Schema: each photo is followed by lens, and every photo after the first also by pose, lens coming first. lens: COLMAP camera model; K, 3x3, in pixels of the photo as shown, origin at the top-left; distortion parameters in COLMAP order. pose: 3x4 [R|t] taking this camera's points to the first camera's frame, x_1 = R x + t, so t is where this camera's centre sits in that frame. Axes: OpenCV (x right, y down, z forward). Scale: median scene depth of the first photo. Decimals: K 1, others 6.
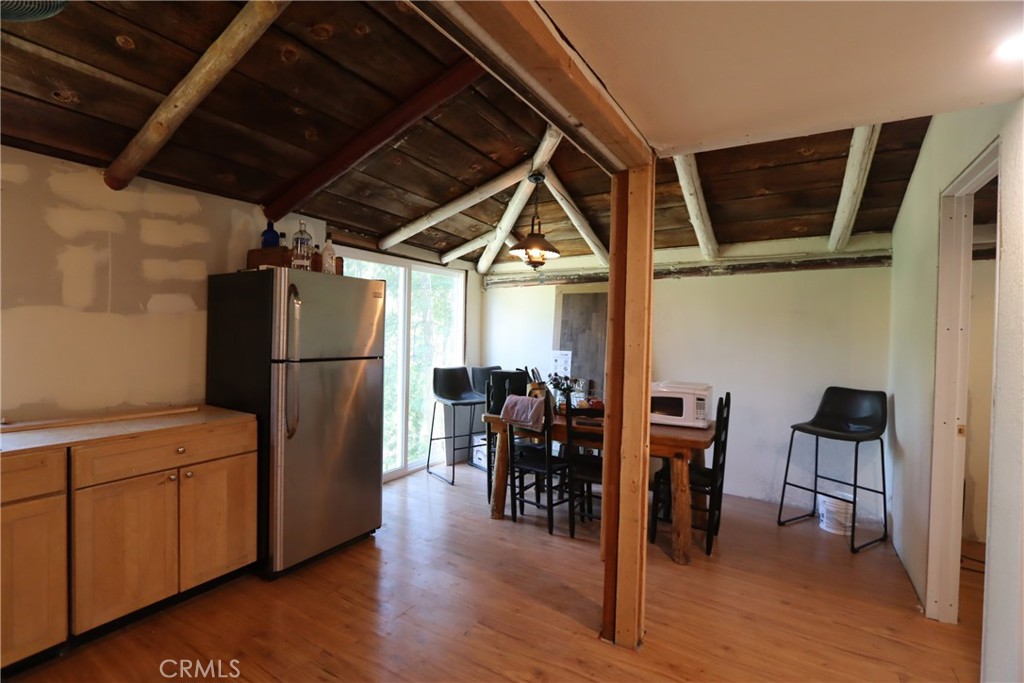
lens RADIAL K [[475.7, 0, 511.3], [0, 475.7, 340.1], [0, 0, 1]] dist [-0.006539, 0.000831]
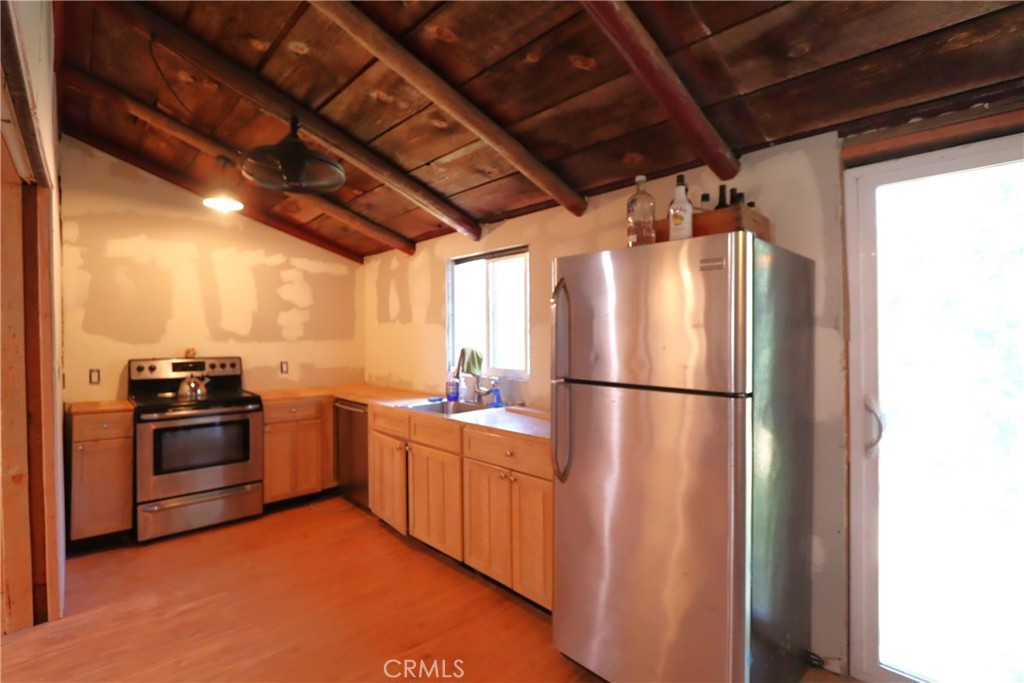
lens RADIAL K [[475.7, 0, 511.3], [0, 475.7, 340.1], [0, 0, 1]] dist [-0.006539, 0.000831]
pose [[-0.268845, -0.005570, -0.963167, 0.326091], [-0.019747, 0.999805, -0.000270, -0.022826], [0.962981, 0.018947, -0.268902, 1.263397]]
